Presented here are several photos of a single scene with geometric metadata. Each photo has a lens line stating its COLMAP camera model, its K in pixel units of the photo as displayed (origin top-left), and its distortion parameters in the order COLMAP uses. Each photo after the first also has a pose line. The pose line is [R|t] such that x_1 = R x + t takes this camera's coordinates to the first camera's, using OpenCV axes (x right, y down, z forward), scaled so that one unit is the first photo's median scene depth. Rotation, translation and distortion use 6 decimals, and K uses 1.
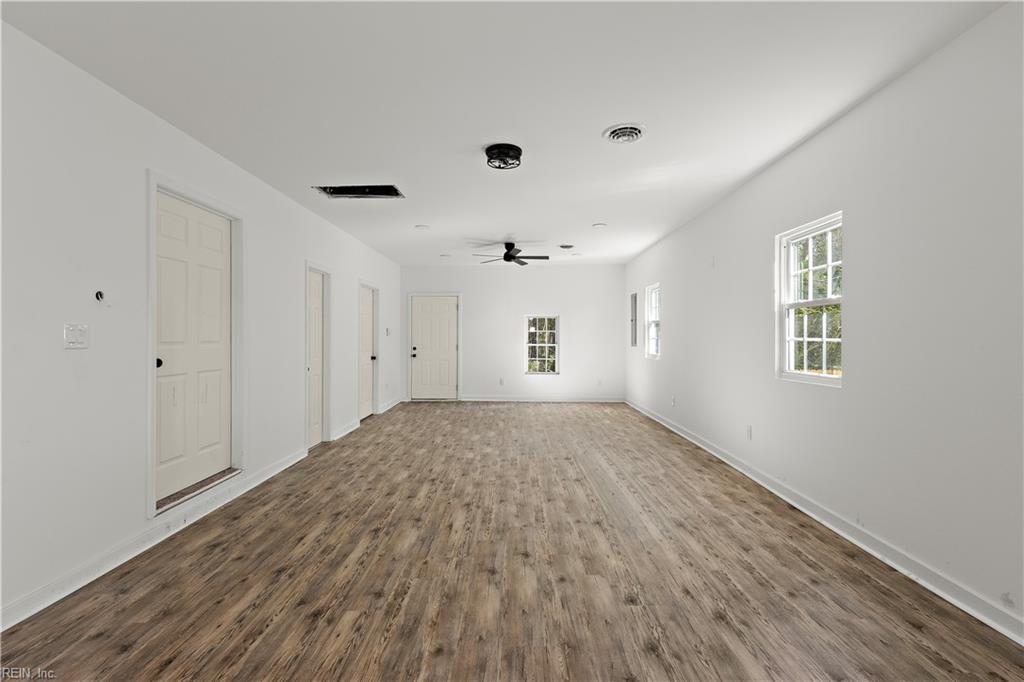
lens RADIAL K [[474.6, 0, 511.7], [0, 474.6, 337.8], [0, 0, 1]] dist [0.003433, 0.000099]
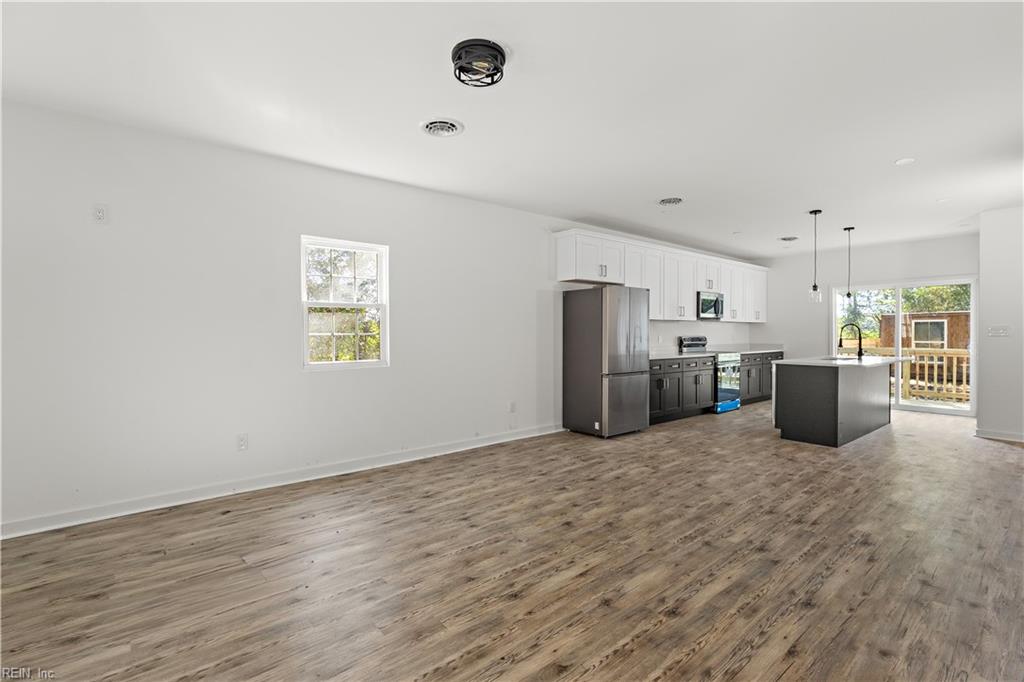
lens RADIAL K [[474.6, 0, 511.5], [0, 474.6, 338.3], [0, 0, 1]] dist [0.003433, 0.000099]
pose [[-0.655396, -0.004355, 0.755273, -0.741646], [0.005612, 0.999928, 0.010636, 0.004722], [-0.755265, 0.011209, -0.655324, 1.857247]]
